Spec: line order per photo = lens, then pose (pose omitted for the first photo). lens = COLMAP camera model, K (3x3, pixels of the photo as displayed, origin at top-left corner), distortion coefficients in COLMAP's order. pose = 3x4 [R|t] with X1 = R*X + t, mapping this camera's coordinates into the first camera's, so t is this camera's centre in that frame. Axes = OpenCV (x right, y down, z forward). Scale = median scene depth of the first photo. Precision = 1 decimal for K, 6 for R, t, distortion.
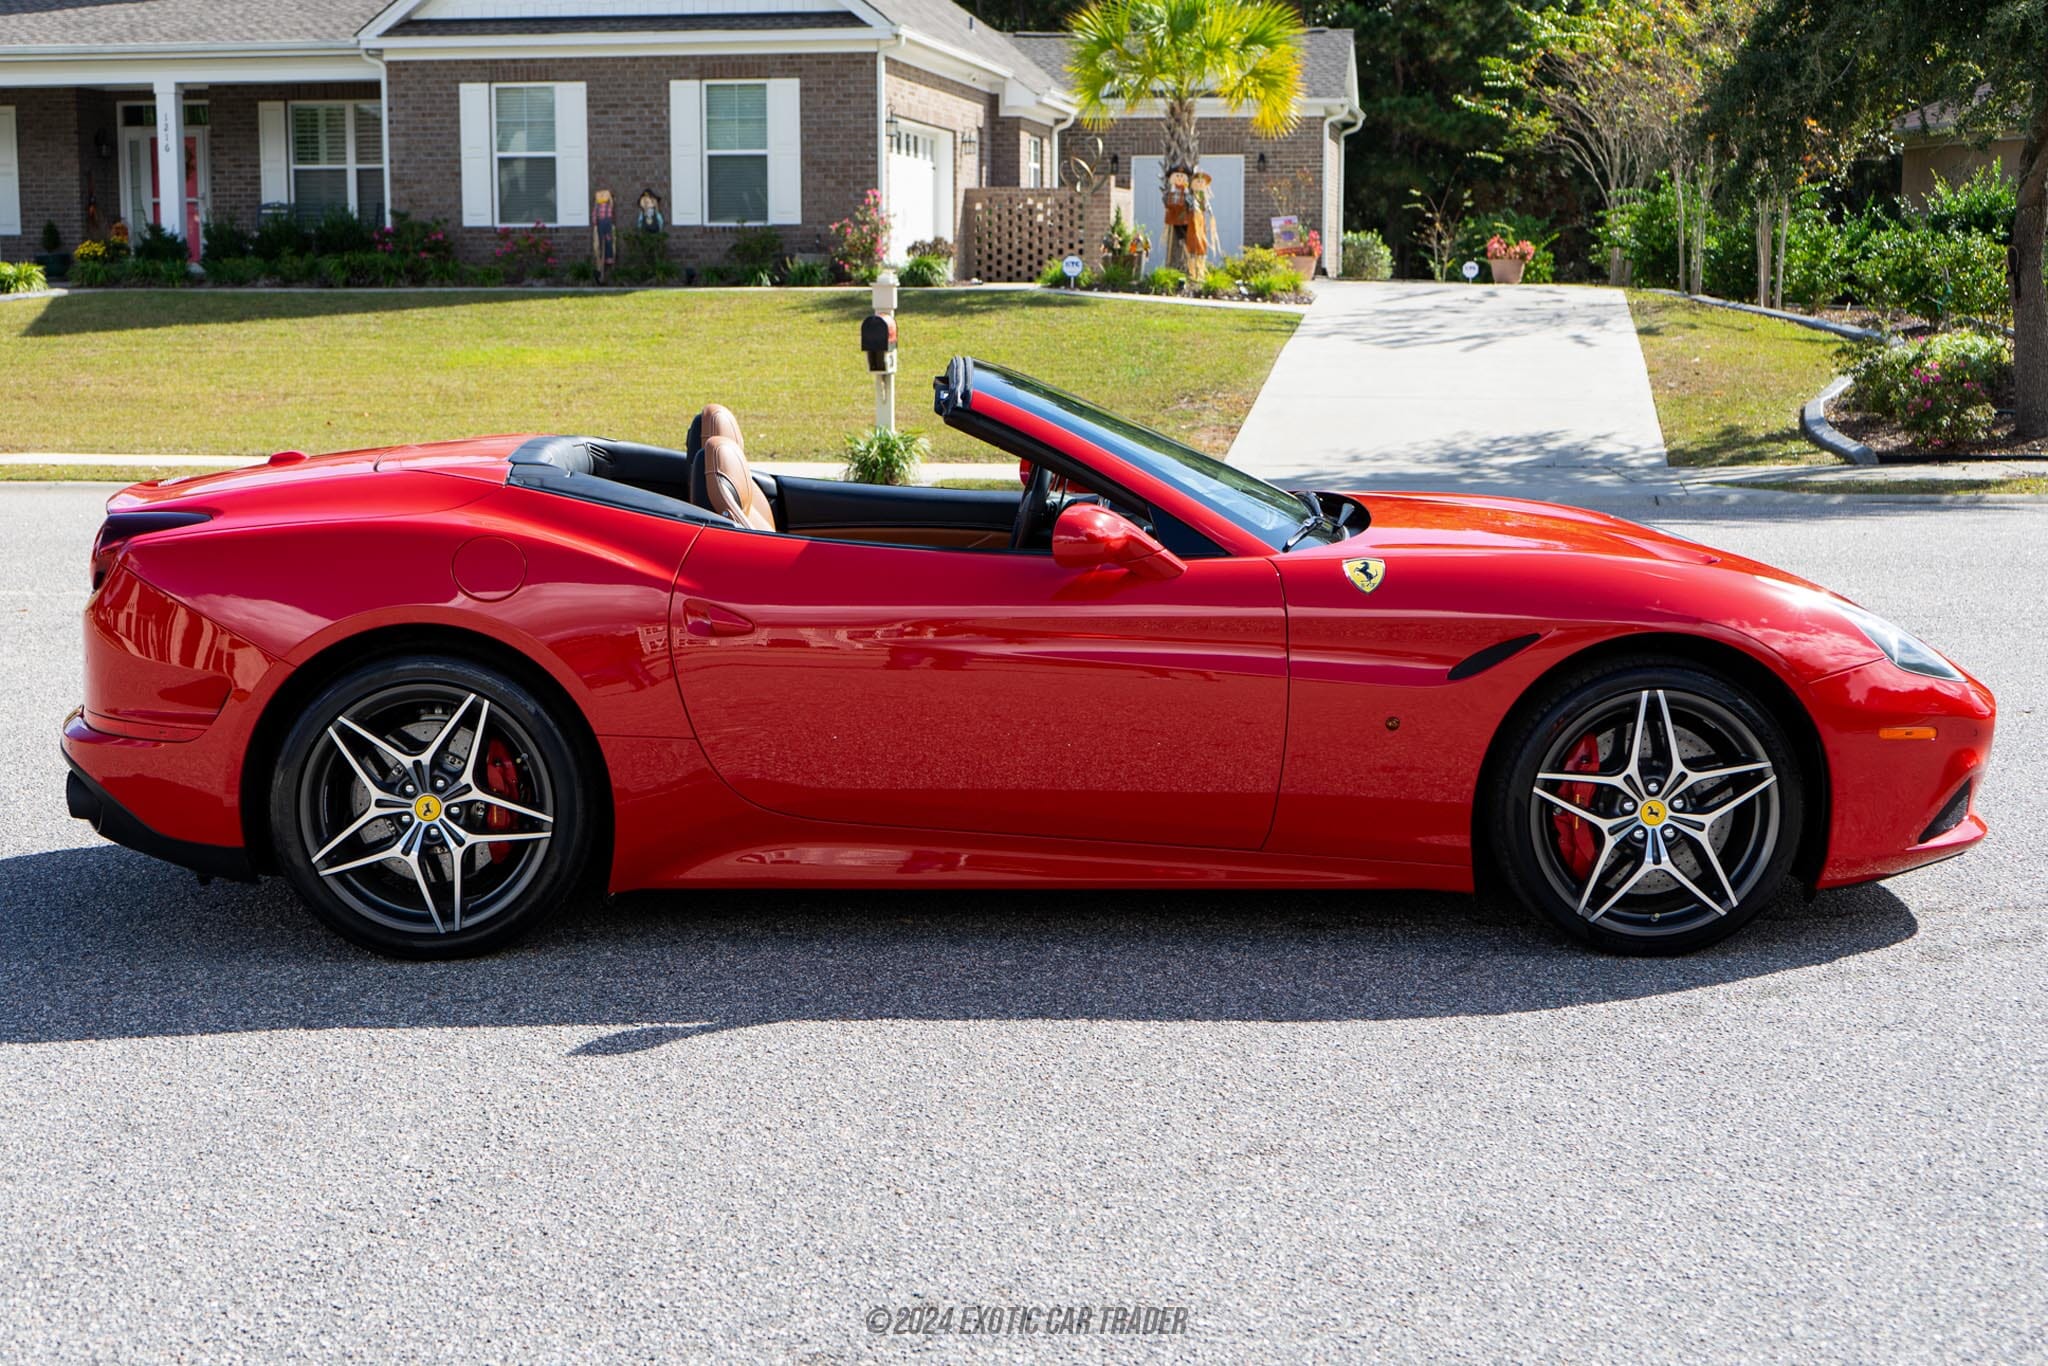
lens RADIAL K [[3106.6, 0, 1025.5], [0, 3106.6, 672.6], [0, 0, 1]] dist [0.011727, 0.000000]
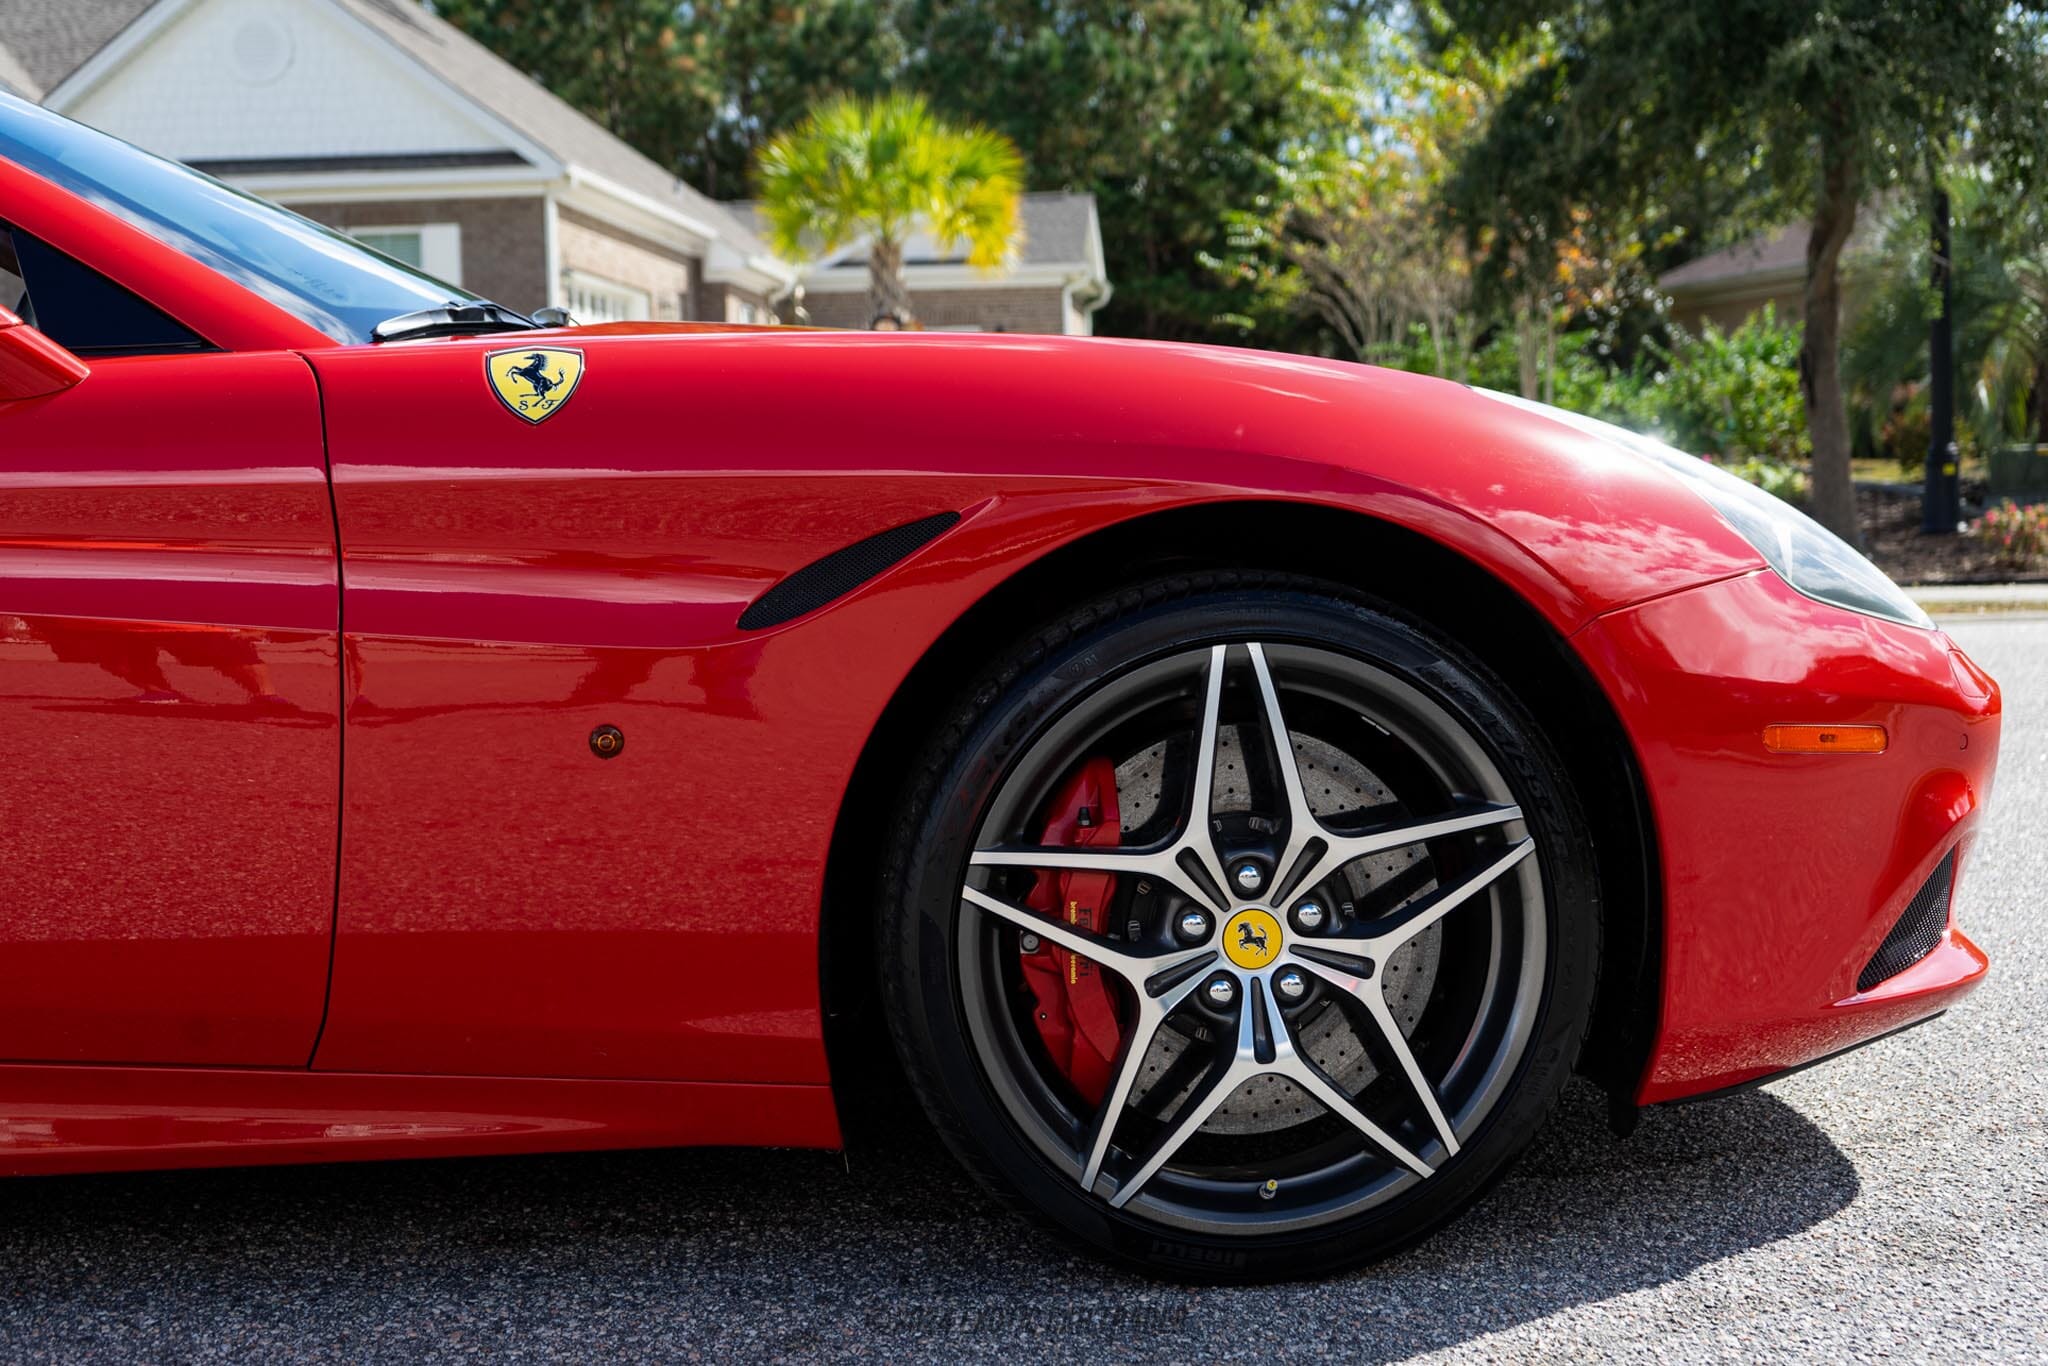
lens RADIAL K [[3106.6, 0, 1115.5], [0, 3106.6, 648.2], [0, 0, 1]] dist [0.011727, 0.000000]
pose [[0.995108, -0.027099, 0.095004, 0.144562], [0.034748, 0.996205, -0.079807, 0.038794], [-0.092481, 0.082718, 0.992273, 0.580495]]
